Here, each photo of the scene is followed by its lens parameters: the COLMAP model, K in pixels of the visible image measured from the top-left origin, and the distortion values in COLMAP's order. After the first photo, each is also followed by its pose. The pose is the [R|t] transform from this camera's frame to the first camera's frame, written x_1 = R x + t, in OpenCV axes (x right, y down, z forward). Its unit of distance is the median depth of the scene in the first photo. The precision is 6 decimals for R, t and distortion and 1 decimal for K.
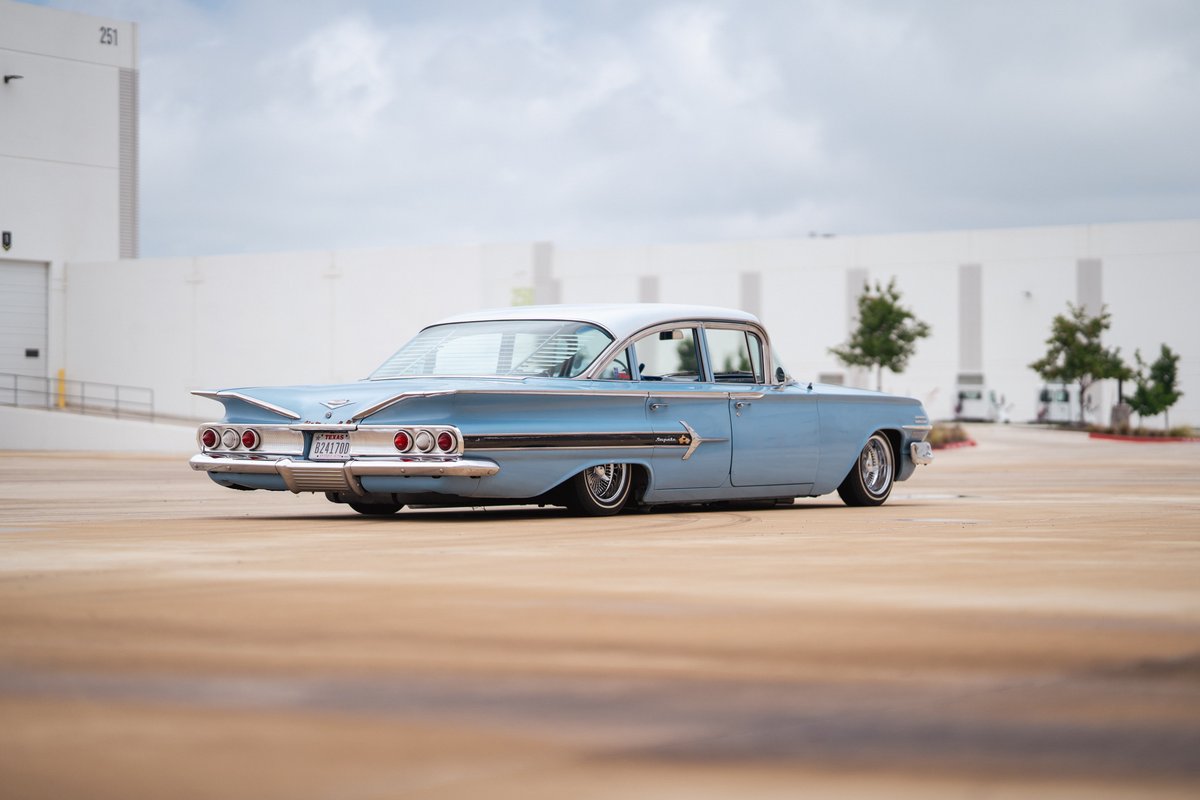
lens RADIAL K [[2865.8, 0, 598.2], [0, 2865.8, 460.1], [0, 0, 1]] dist [0.105893, 0.384328]
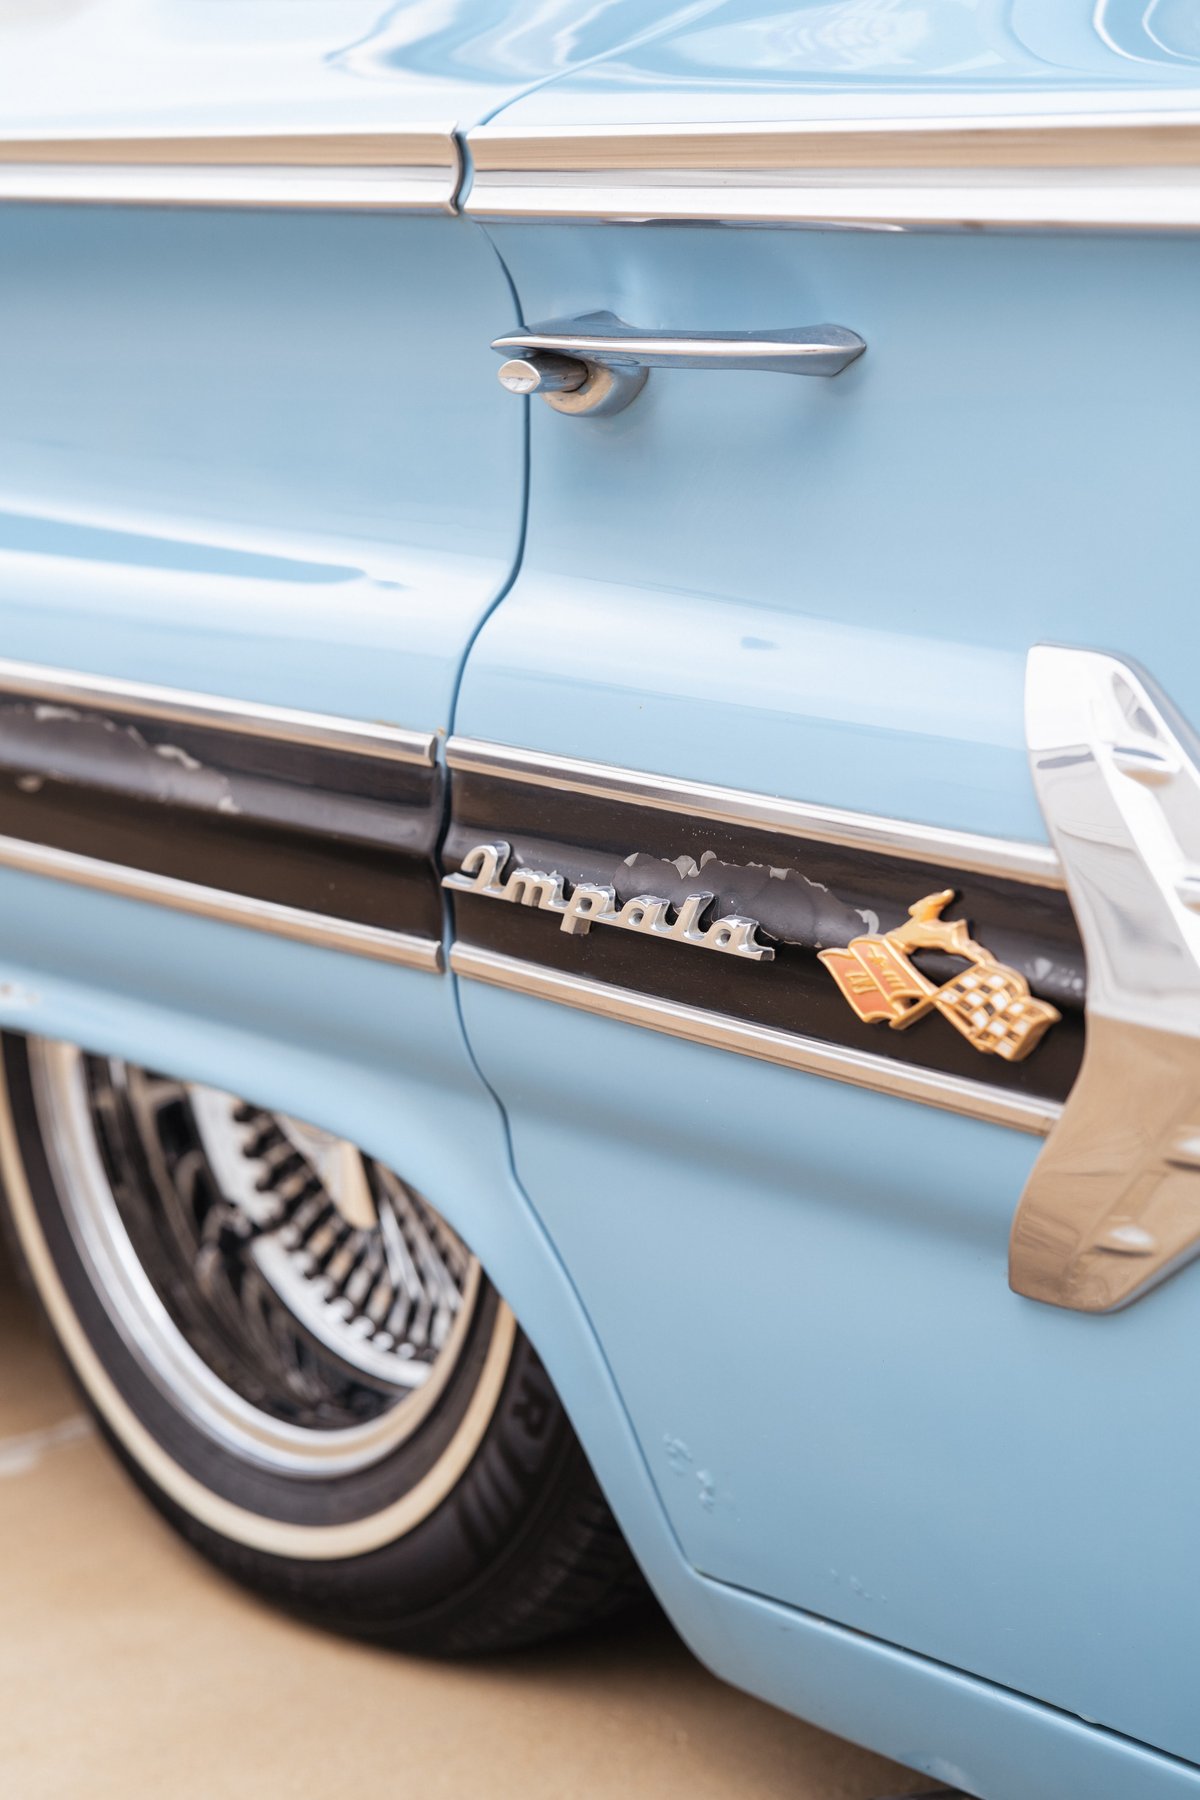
lens RADIAL K [[4195.9, 0, 600.0], [0, 4195.9, 900.0], [0, 0, 1]] dist [0.105976, -0.103104]
pose [[-0.263339, 0.202451, -0.943221, 0.113836], [0.026657, 0.978886, 0.202664, -0.026498], [0.964335, 0.028226, -0.263176, 1.042129]]
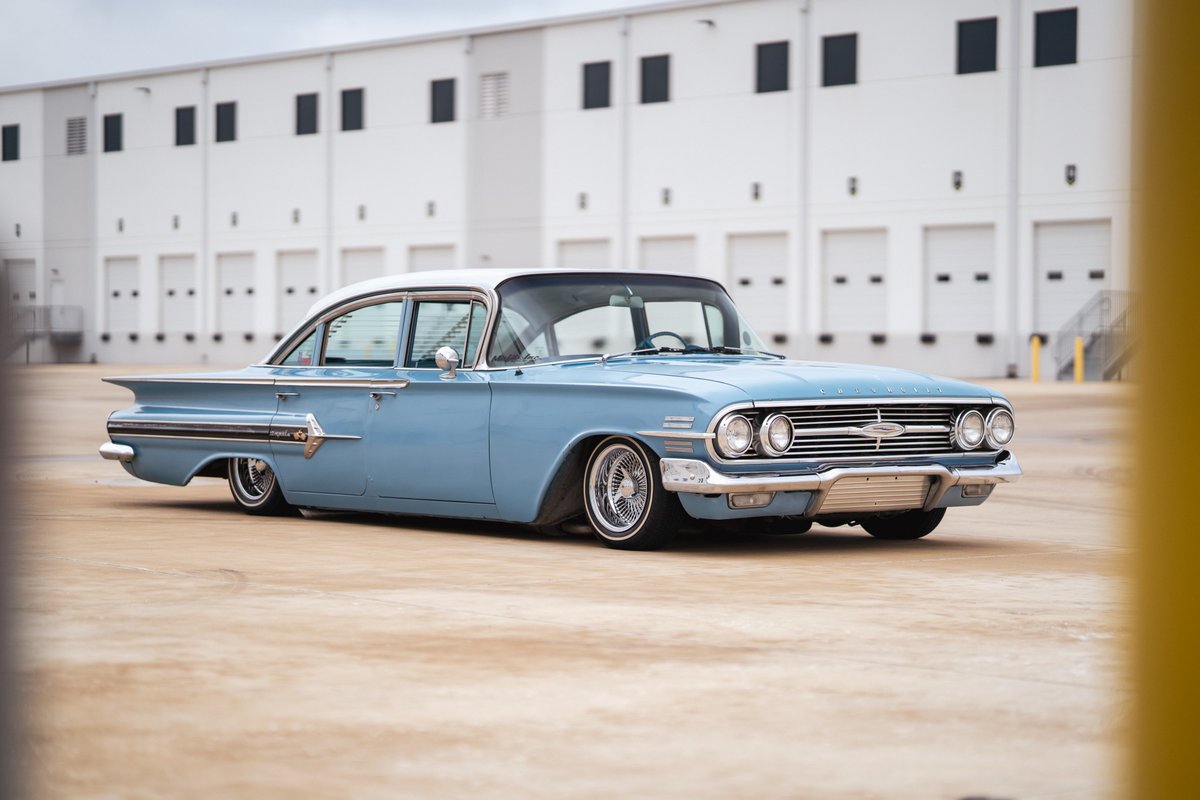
lens RADIAL K [[2797.3, 0, 598.5], [0, 2797.3, 414.1], [0, 0, 1]] dist [0.105976, -0.103104]
pose [[-0.244900, 0.018982, -0.969363, 0.838033], [-0.015821, 0.999597, 0.023571, -0.035330], [0.969419, 0.021109, -0.244501, 1.323640]]
